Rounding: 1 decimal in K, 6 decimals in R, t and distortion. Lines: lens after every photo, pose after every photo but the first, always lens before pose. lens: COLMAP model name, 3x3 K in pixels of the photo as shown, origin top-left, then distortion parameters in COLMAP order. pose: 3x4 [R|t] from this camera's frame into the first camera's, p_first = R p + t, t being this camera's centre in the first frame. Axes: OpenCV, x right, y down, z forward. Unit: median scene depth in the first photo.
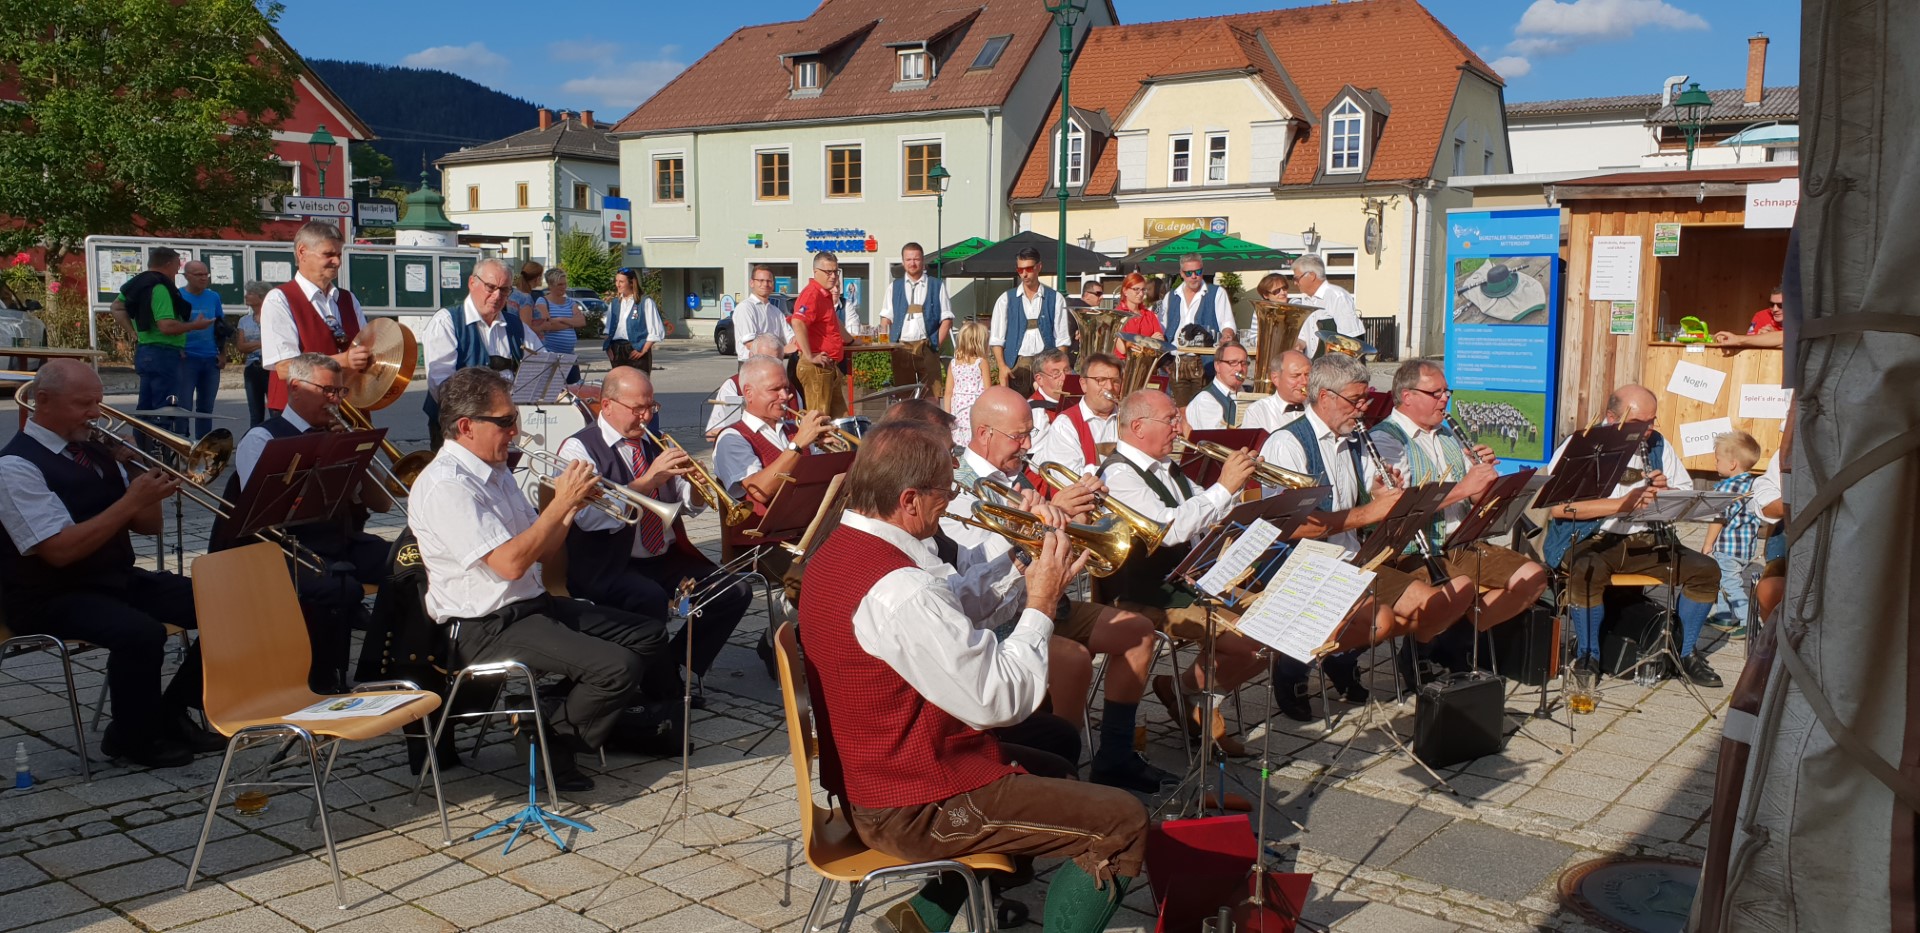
lens RADIAL K [[1503.7, 0, 956.8], [0, 1503.7, 486.3], [0, 0, 1]] dist [0.016635, -0.006960]
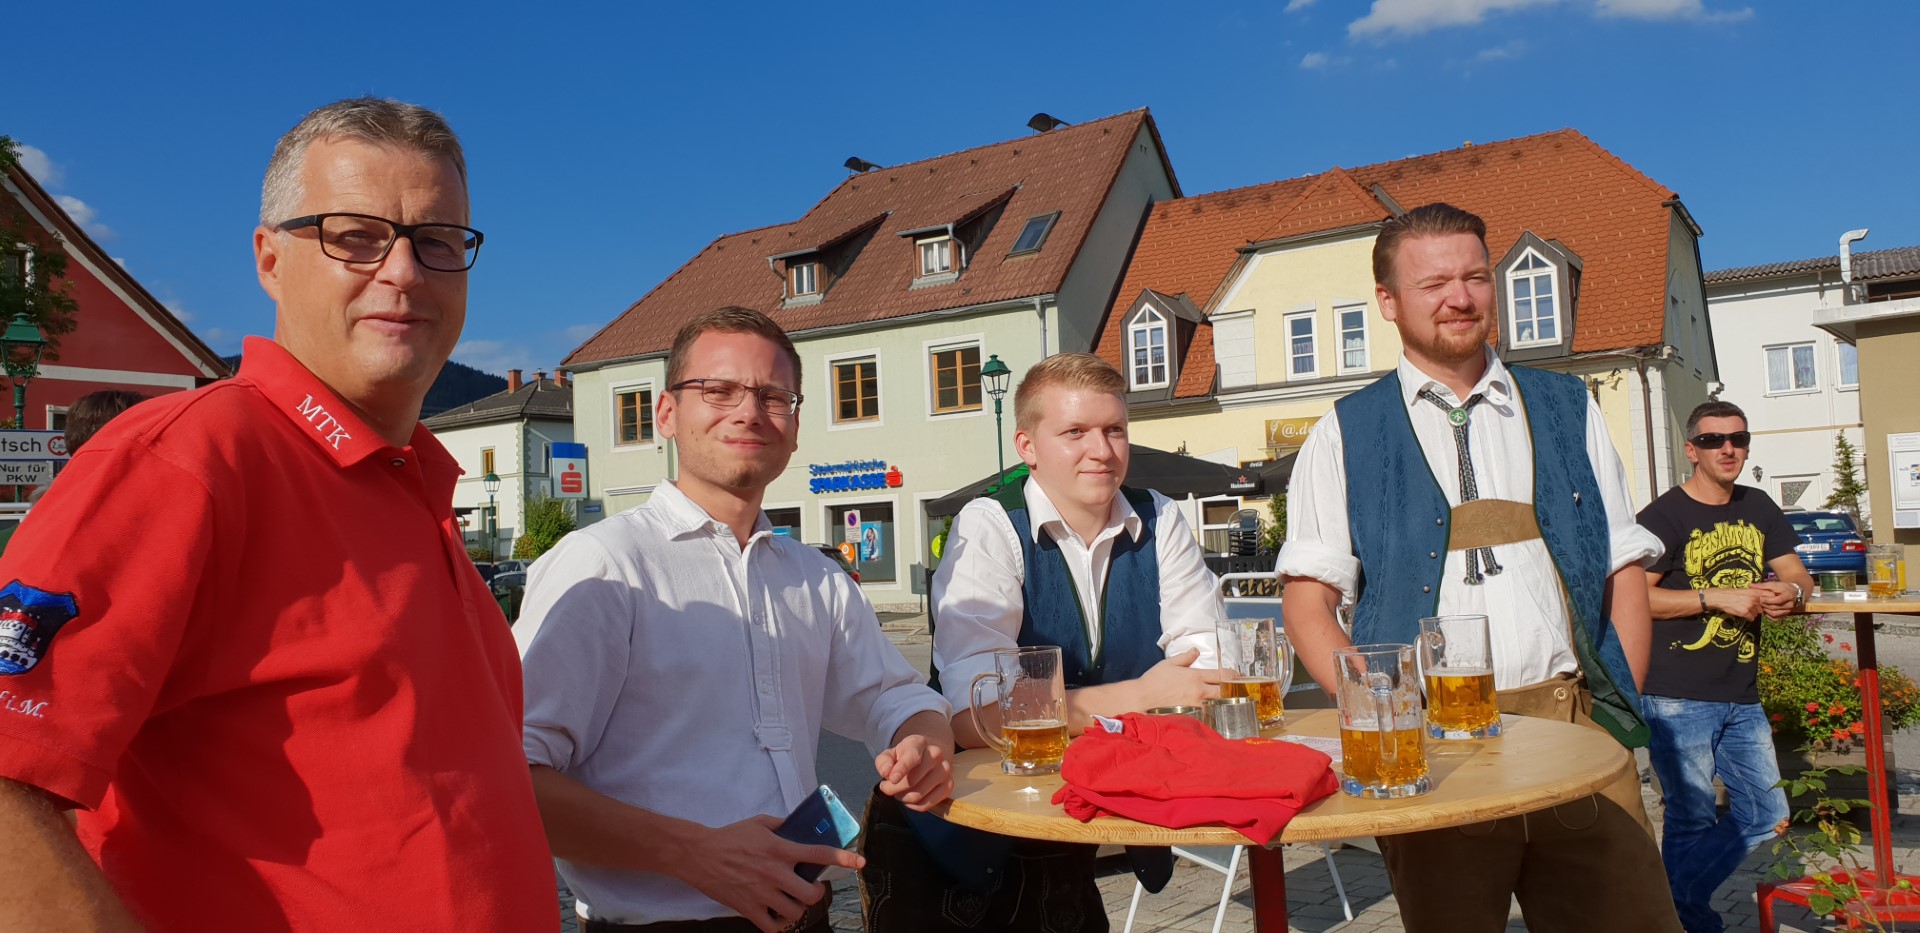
lens RADIAL K [[1557.9, 0, 1018.9], [0, 1557.9, 433.9], [0, 0, 1]] dist [0.044540, -0.002431]
pose [[0.997783, -0.050822, 0.042958, -0.034704], [0.058239, 0.979222, -0.194249, -0.032141], [-0.032193, 0.196320, 0.980011, 0.276775]]
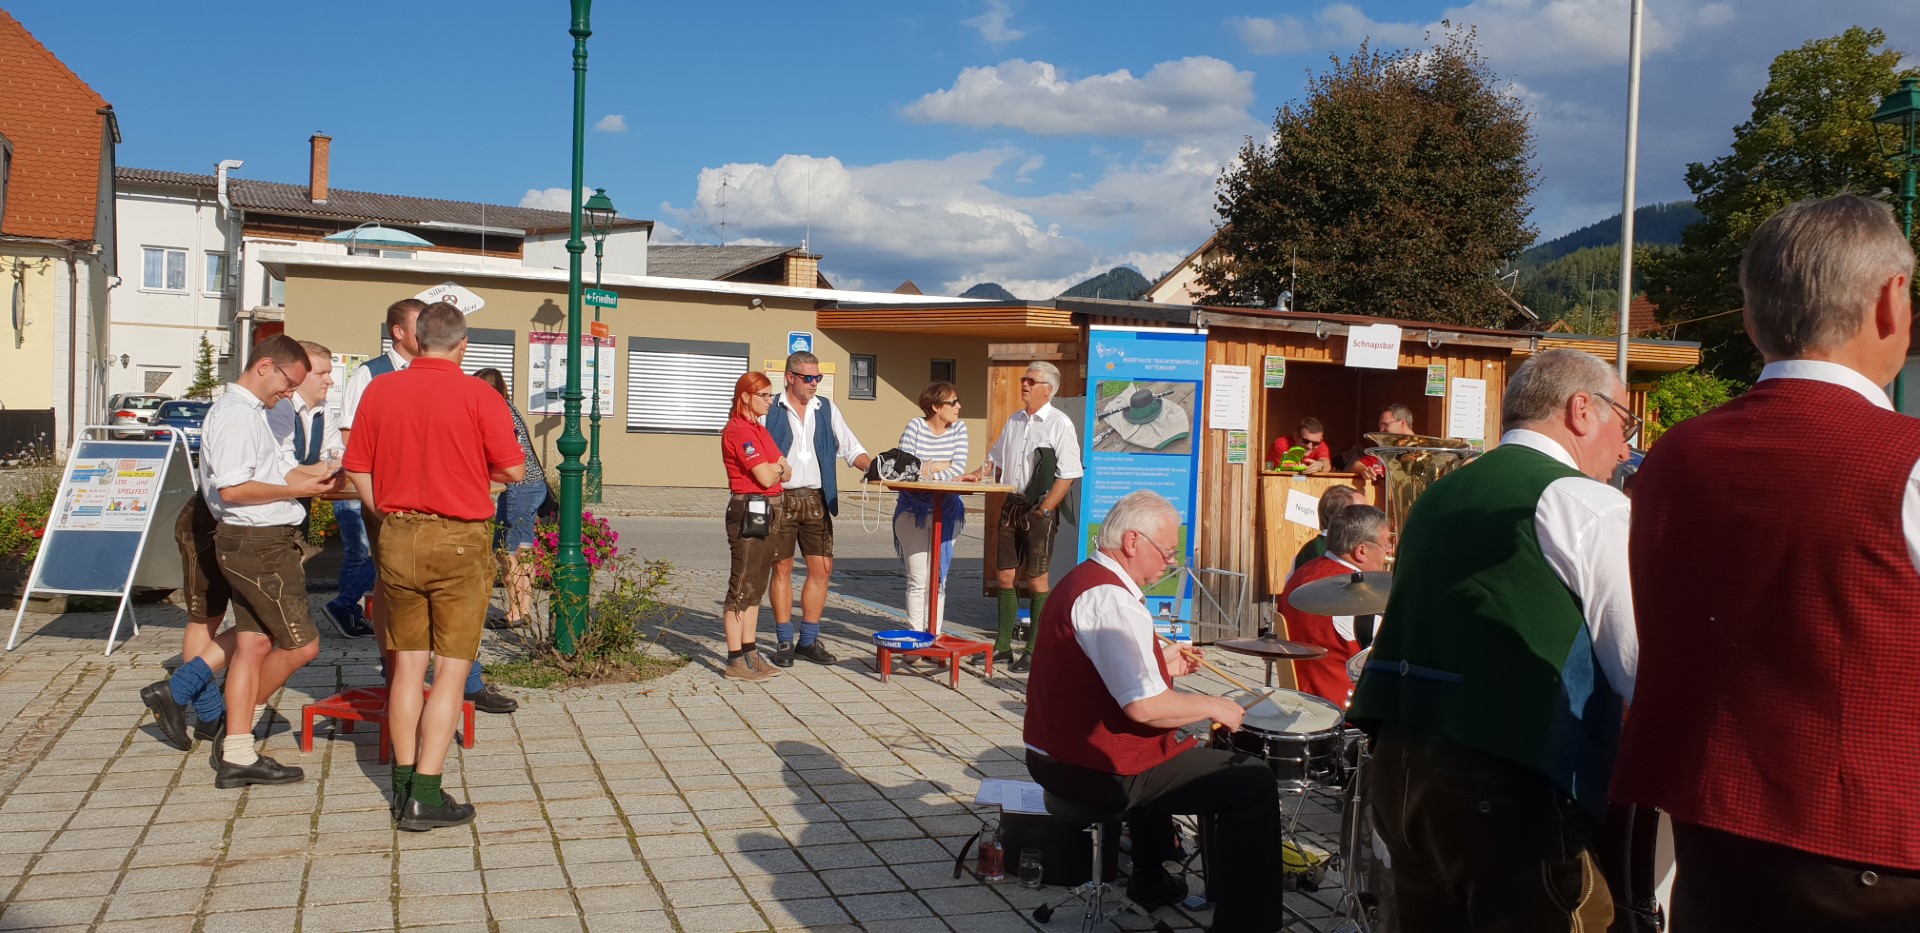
lens RADIAL K [[1509.5, 0, 1003.3], [0, 1509.5, 464.8], [0, 0, 1]] dist [-0.014124, -0.003542]
pose [[0.500007, -0.007902, 0.865985, -0.147924], [0.071462, 0.996925, -0.032164, -0.022934], [-0.863068, 0.077967, 0.499034, 0.183445]]
